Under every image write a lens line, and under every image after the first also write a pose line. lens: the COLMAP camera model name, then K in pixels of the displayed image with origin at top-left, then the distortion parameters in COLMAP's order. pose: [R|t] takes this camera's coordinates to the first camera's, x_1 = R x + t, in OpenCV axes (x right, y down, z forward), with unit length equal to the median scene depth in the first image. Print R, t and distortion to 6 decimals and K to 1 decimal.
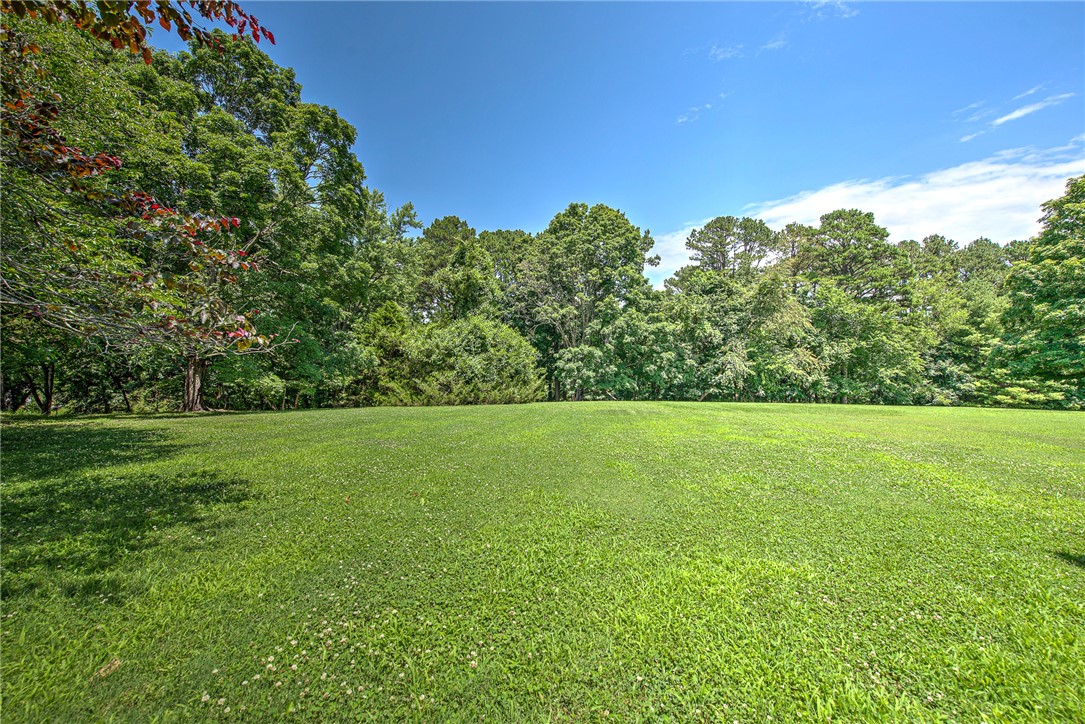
lens RADIAL K [[432.1, 0, 542.5], [0, 432.1, 362.0], [0, 0, 1]] dist [0.001062, -0.000436]
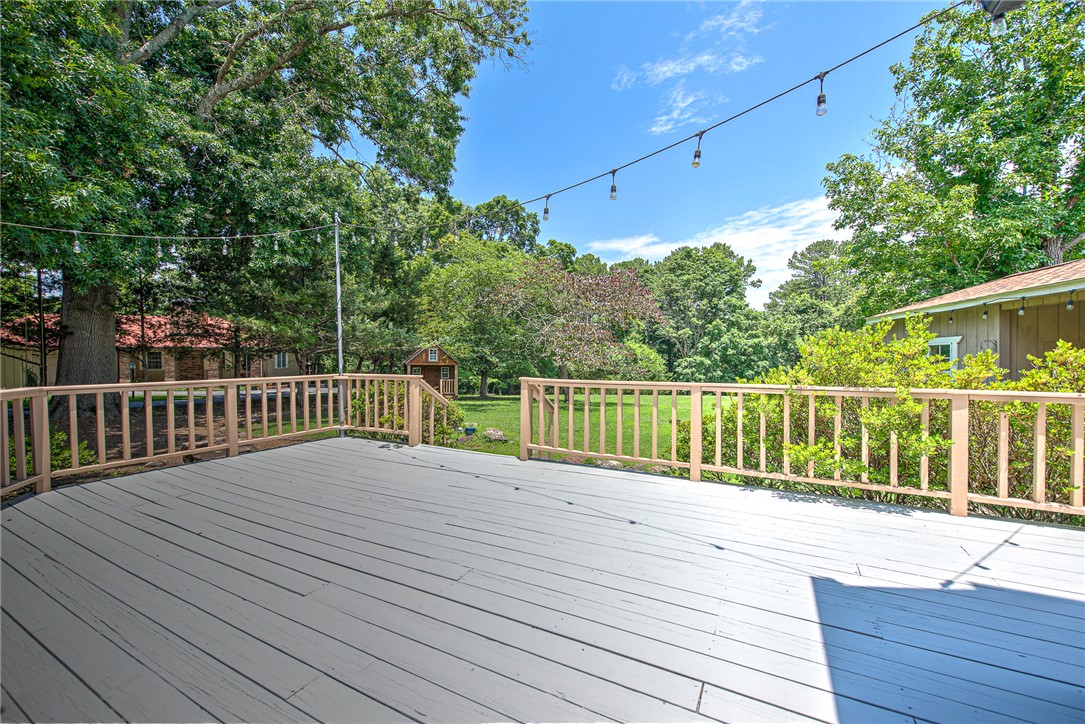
lens RADIAL K [[432.2, 0, 540.0], [0, 432.2, 365.1], [0, 0, 1]] dist [-0.002779, -0.000646]
pose [[0.972598, 0.005957, -0.232418, -0.060237], [-0.004245, 0.999960, 0.007866, -0.016048], [0.232456, -0.006664, 0.972584, -0.398411]]
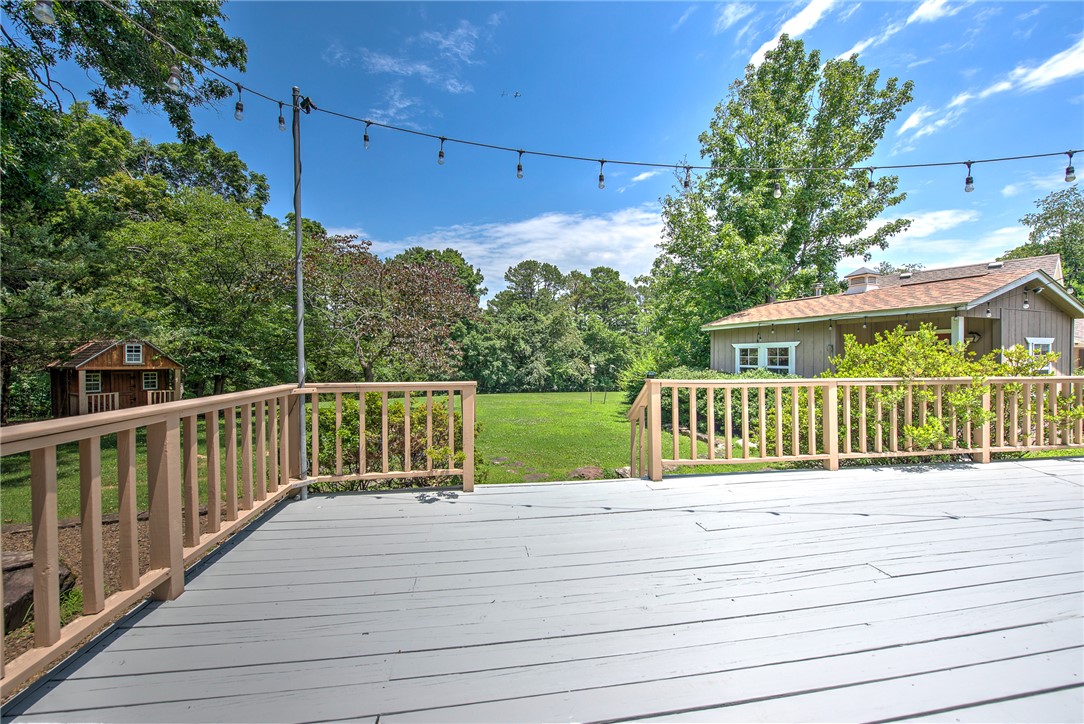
lens RADIAL K [[431.7, 0, 542.0], [0, 431.7, 362.0], [0, 0, 1]] dist [0.001062, -0.000436]
pose [[0.910697, -0.002288, 0.413069, -0.159816], [0.003472, 0.999992, -0.002114, -0.015343], [-0.413061, 0.003360, 0.910697, -0.360036]]
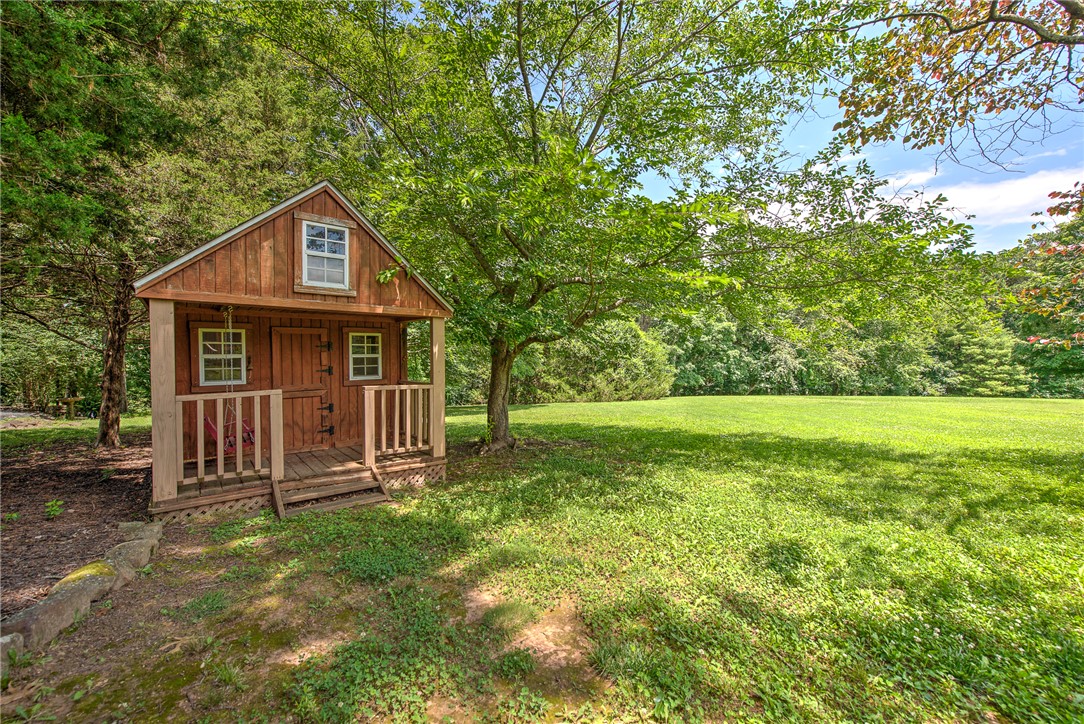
lens RADIAL K [[431.7, 0, 542.0], [0, 431.7, 362.0], [0, 0, 1]] dist [0.001062, -0.000436]
pose [[0.992728, -0.001107, 0.120374, -0.280322], [0.000395, 0.999982, 0.005943, 0.000448], [-0.120378, -0.005852, 0.992711, -0.005973]]
